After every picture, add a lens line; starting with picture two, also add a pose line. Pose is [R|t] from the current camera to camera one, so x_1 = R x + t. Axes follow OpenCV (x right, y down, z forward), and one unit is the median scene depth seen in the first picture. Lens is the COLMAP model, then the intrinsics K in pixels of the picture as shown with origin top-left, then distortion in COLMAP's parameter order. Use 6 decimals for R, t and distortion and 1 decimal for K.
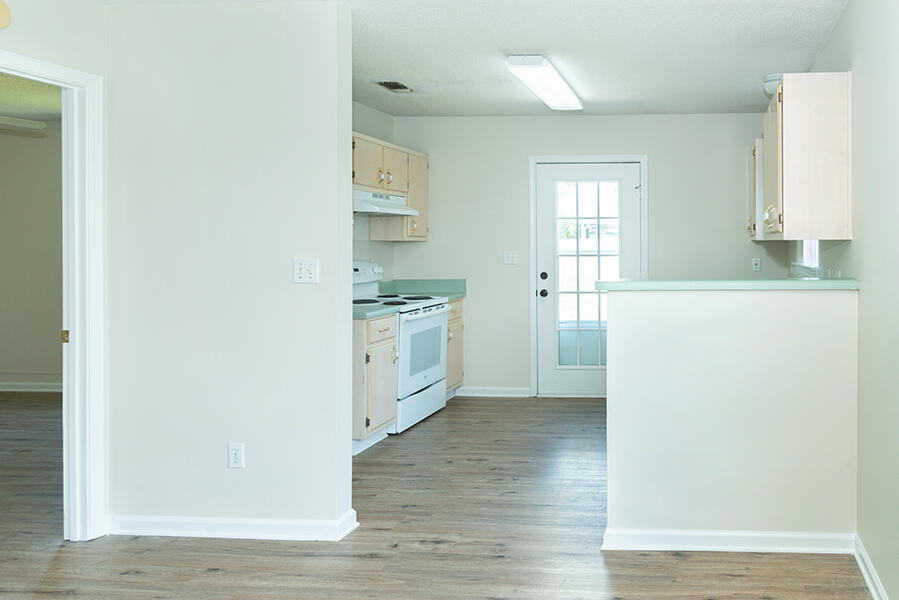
lens RADIAL K [[626.0, 0, 449.0], [0, 626.0, 252.9], [0, 0, 1]] dist [-0.004519, -0.005791]
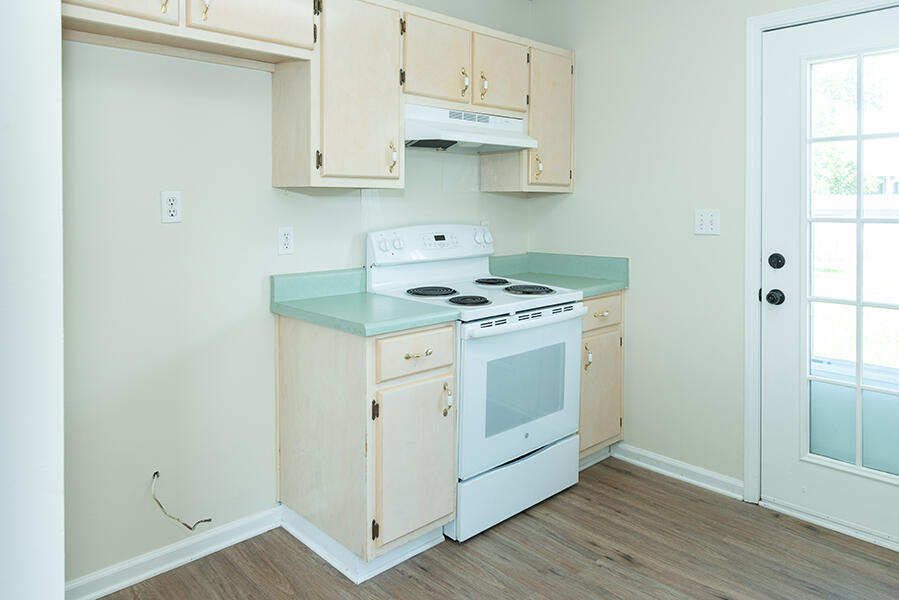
lens RADIAL K [[598.0, 0, 446.1], [0, 598.0, 215.5], [0, 0, 1]] dist [0.001394, -0.001394]
pose [[0.909560, 0.009876, -0.415455, 0.110427], [-0.006951, 0.999939, 0.008553, -0.000448], [0.415514, -0.004892, 0.909574, 0.470685]]
